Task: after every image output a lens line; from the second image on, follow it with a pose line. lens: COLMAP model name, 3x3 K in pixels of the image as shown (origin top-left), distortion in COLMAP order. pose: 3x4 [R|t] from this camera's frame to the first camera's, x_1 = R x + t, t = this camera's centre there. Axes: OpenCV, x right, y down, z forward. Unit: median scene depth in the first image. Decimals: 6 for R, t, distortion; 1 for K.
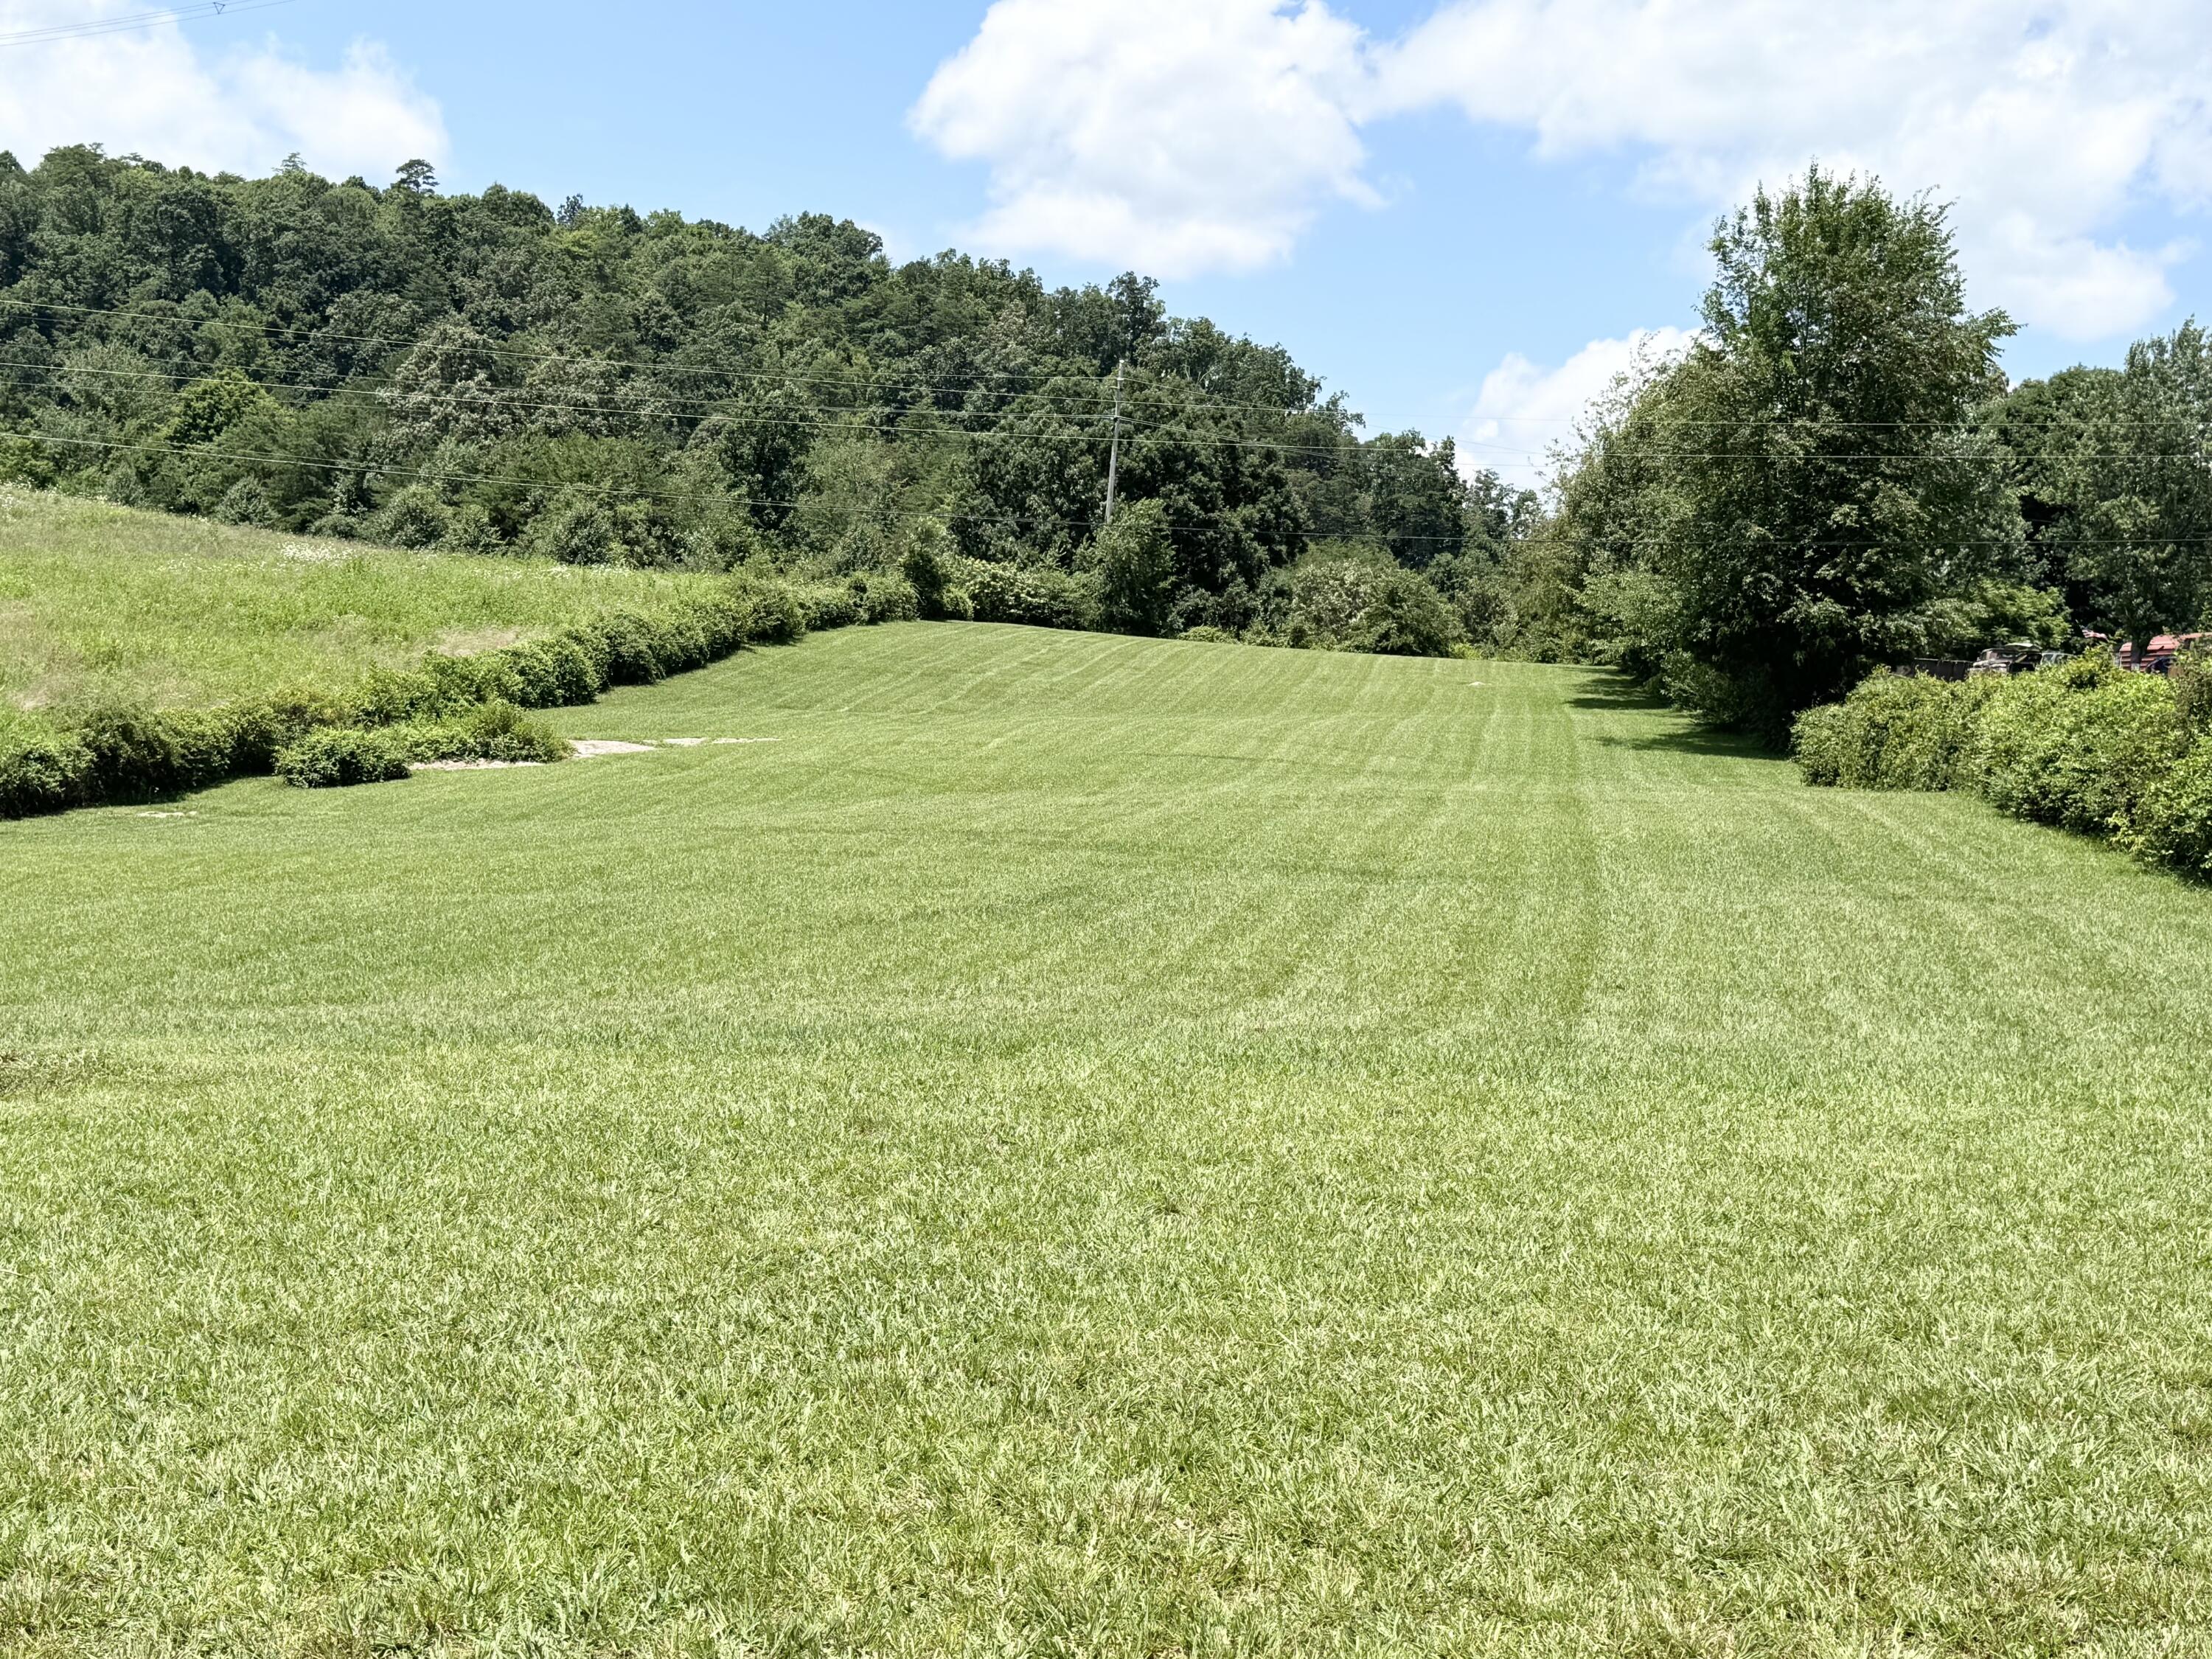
lens RADIAL K [[2686.3, 0, 1106.0], [0, 2686.3, 829.5], [0, 0, 1]] dist [0.085504, -0.022583]
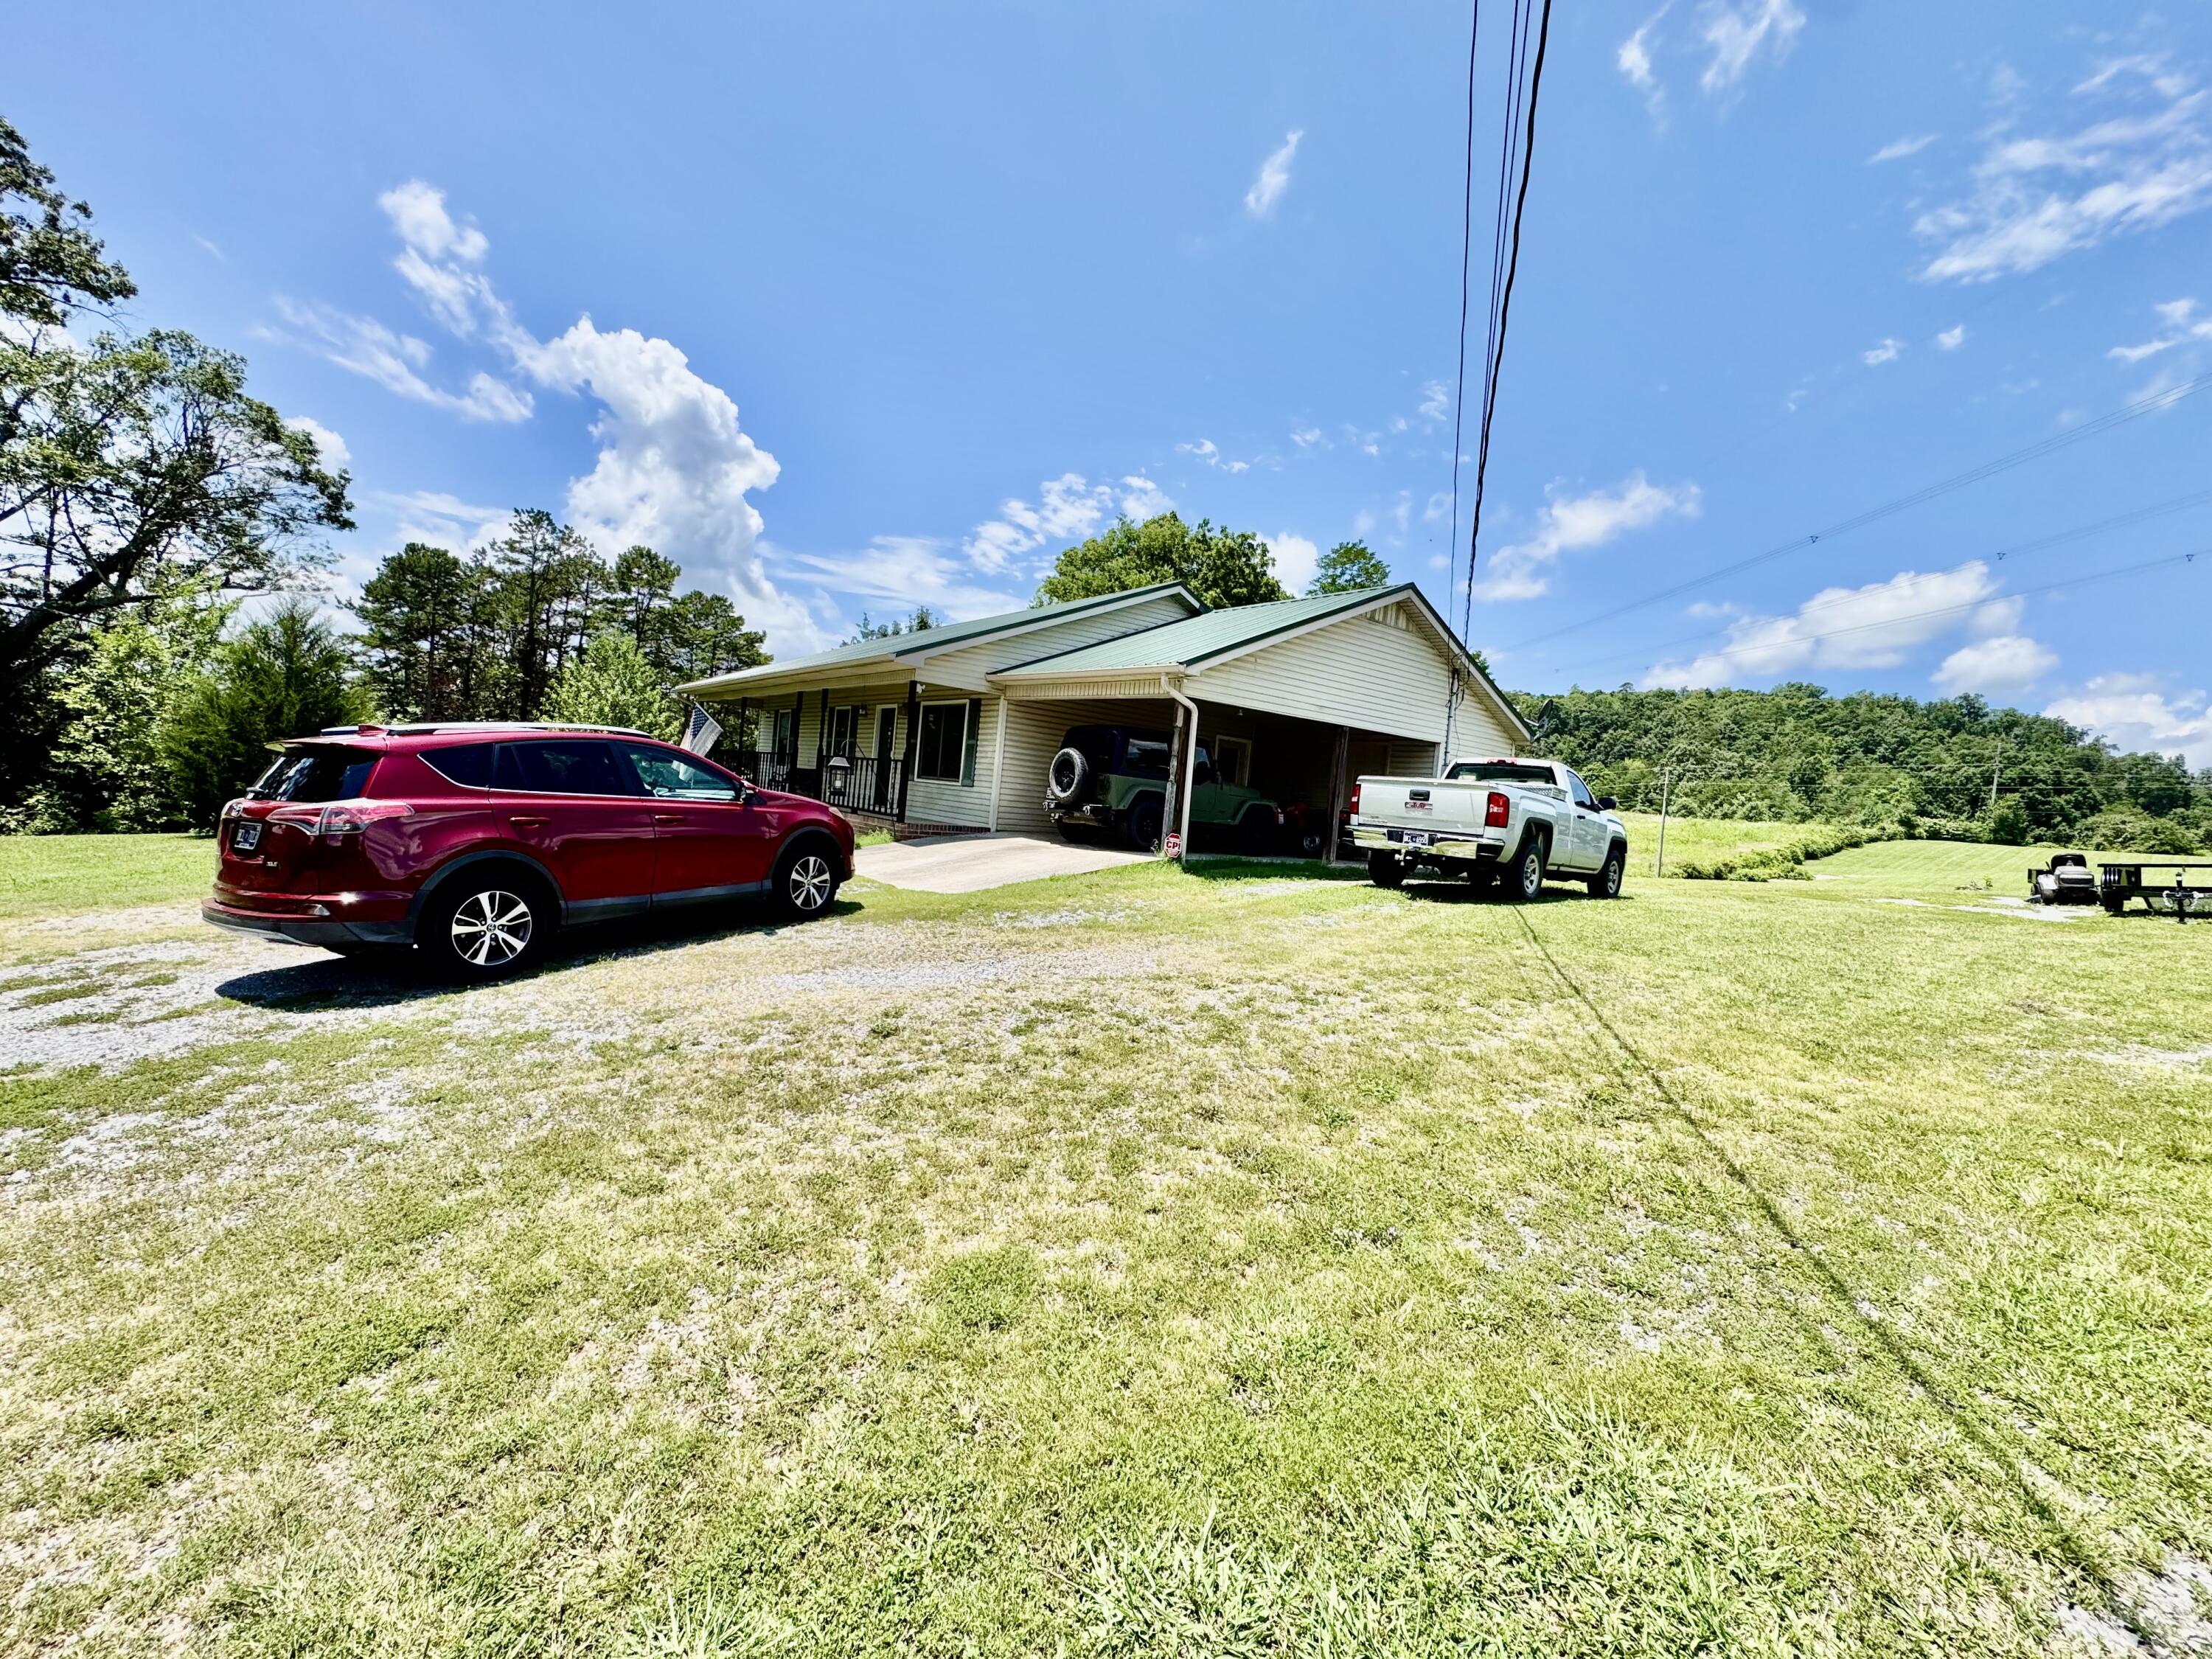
lens RADIAL K [[888.0, 0, 1106.0], [0, 888.0, 829.5], [0, 0, 1]] dist [-0.003021, 0.000212]
pose [[0.729412, -0.007202, -0.684037, -0.038411], [-0.052919, 0.996354, -0.066919, 0.016511], [0.682025, 0.085010, 0.726372, -0.227126]]
